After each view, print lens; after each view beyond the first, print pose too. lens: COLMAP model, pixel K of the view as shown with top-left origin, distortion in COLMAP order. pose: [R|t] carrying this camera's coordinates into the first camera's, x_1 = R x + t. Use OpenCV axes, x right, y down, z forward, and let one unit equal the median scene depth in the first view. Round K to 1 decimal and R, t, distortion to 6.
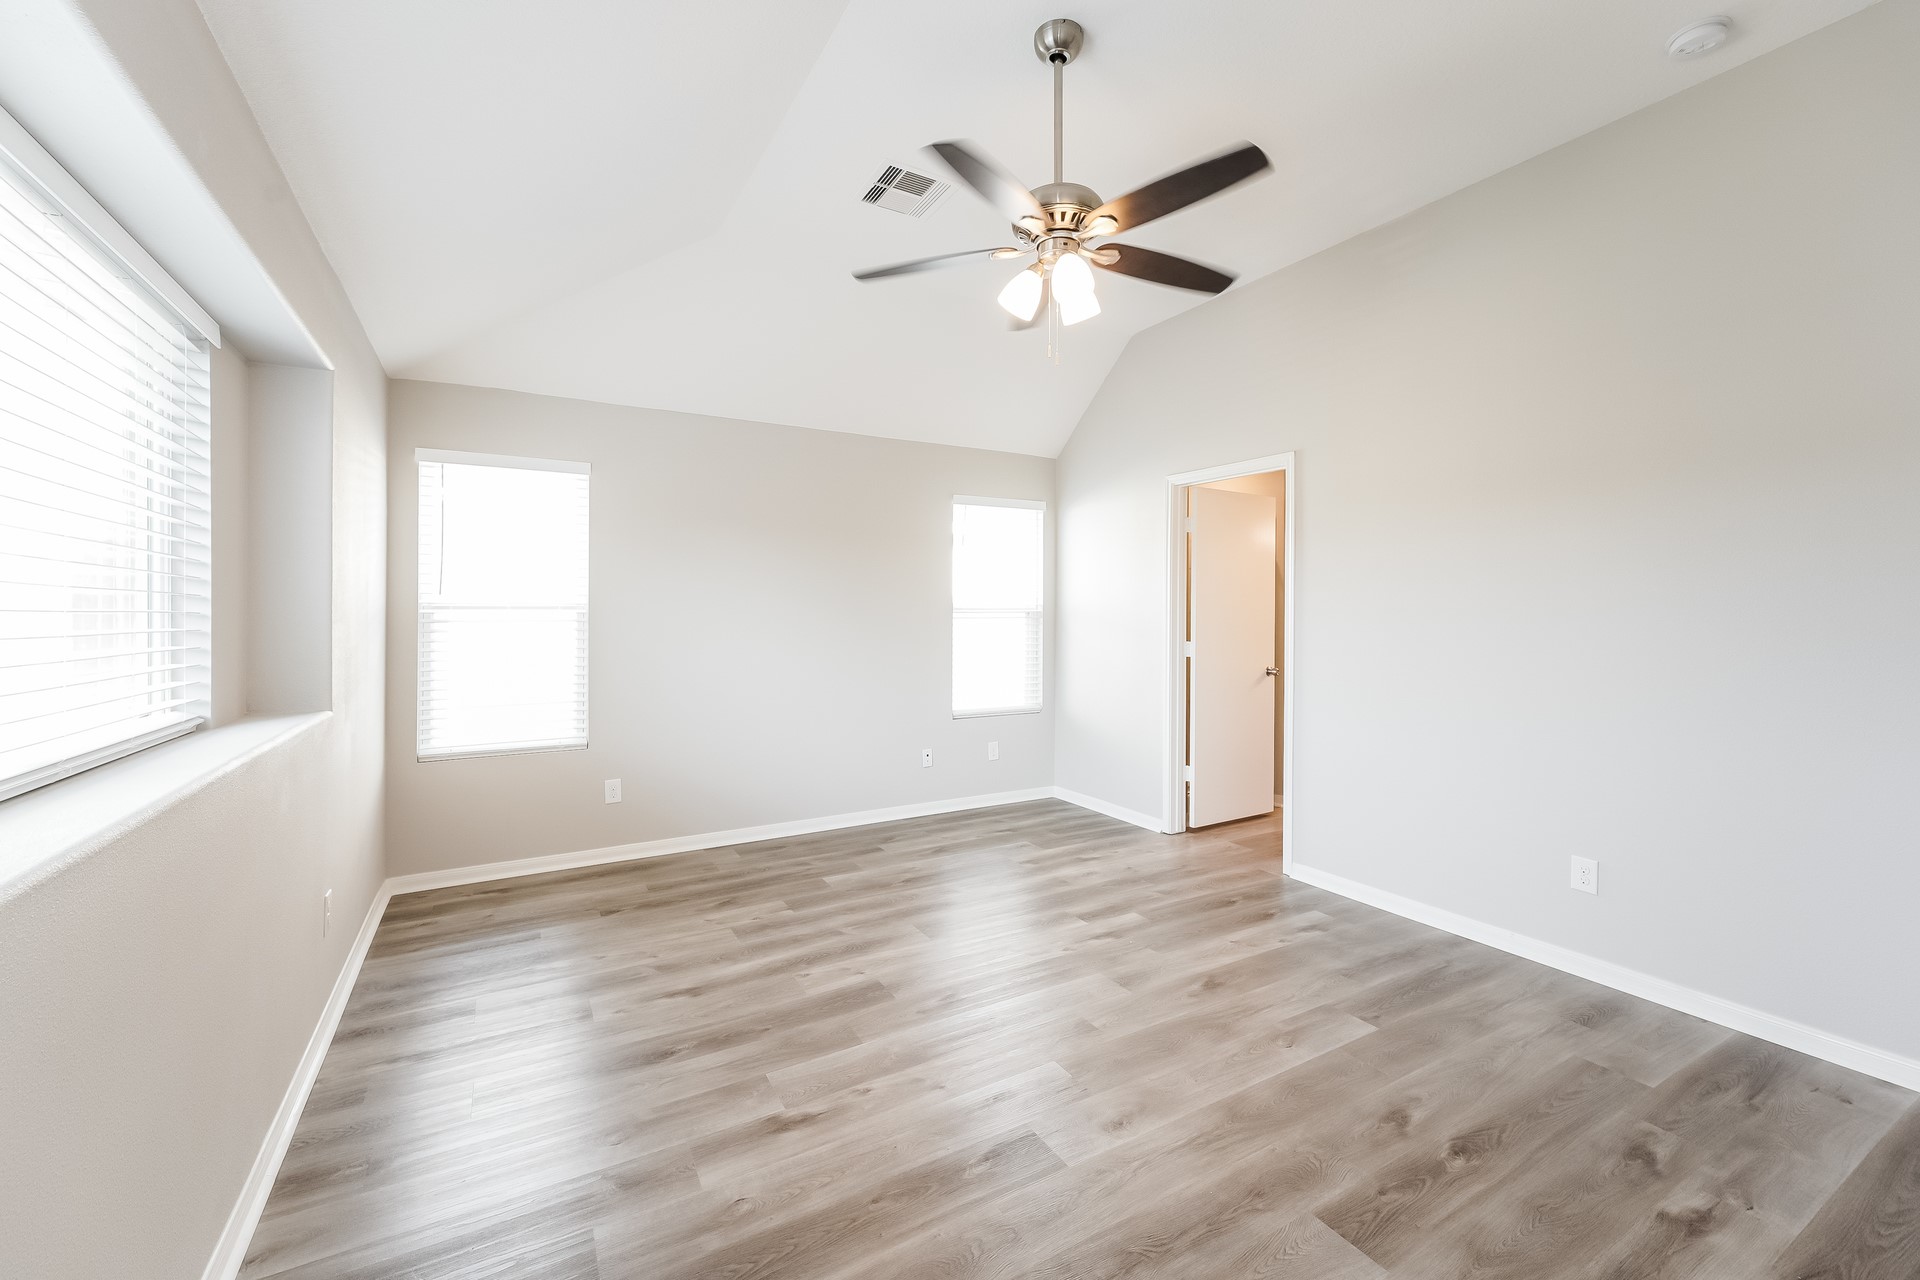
lens RADIAL K [[776.2, 0, 955.0], [0, 776.2, 628.8], [0, 0, 1]] dist [0.003424, -0.000055]
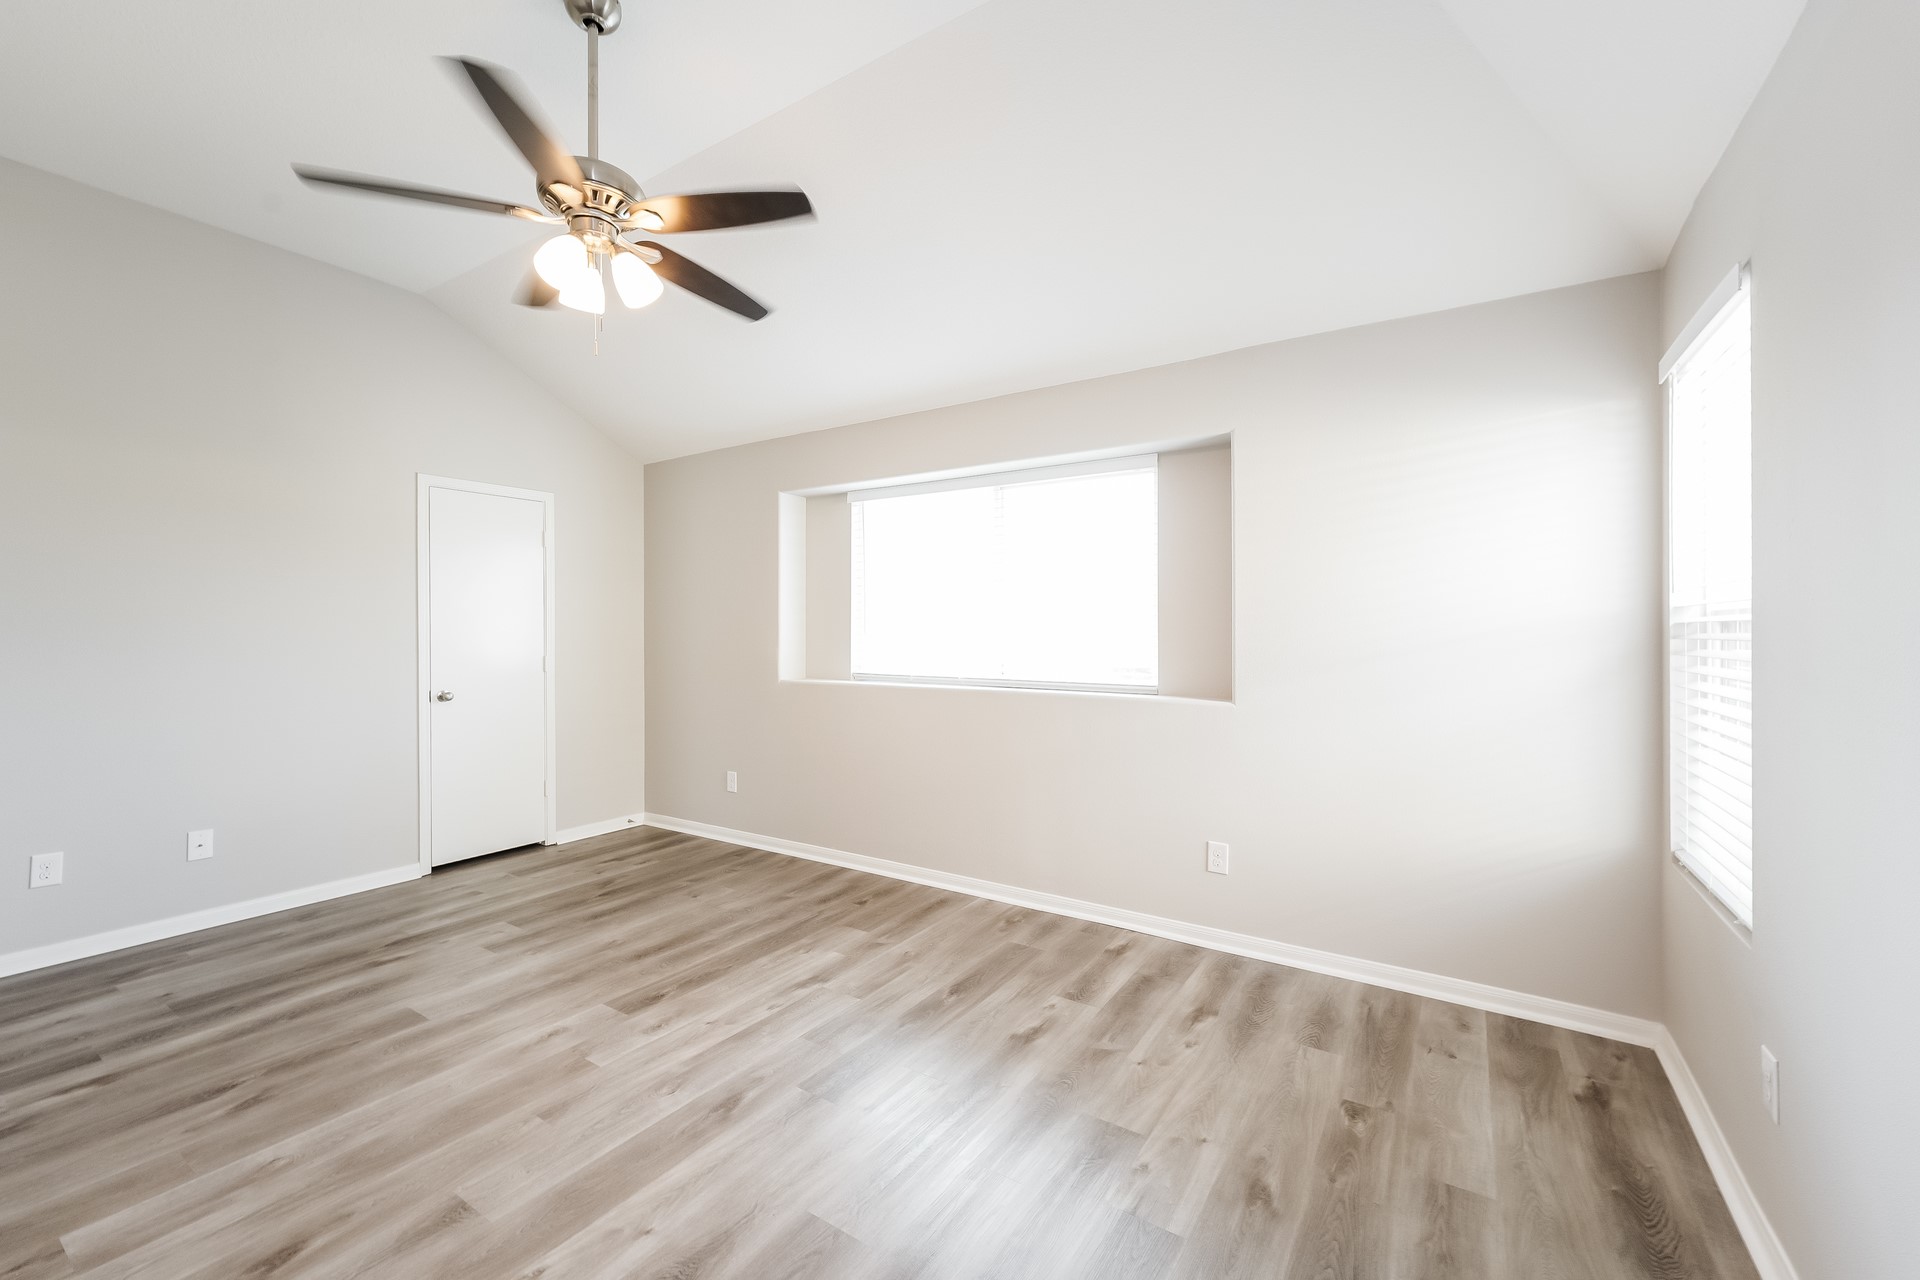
lens RADIAL K [[776.2, 0, 960.5], [0, 776.2, 623.7], [0, 0, 1]] dist [0.003424, -0.000055]
pose [[-0.890716, -0.004093, -0.454542, 0.174177], [-0.009965, 0.999895, 0.010524, -0.035882], [0.454451, 0.013903, -0.890663, 2.123387]]
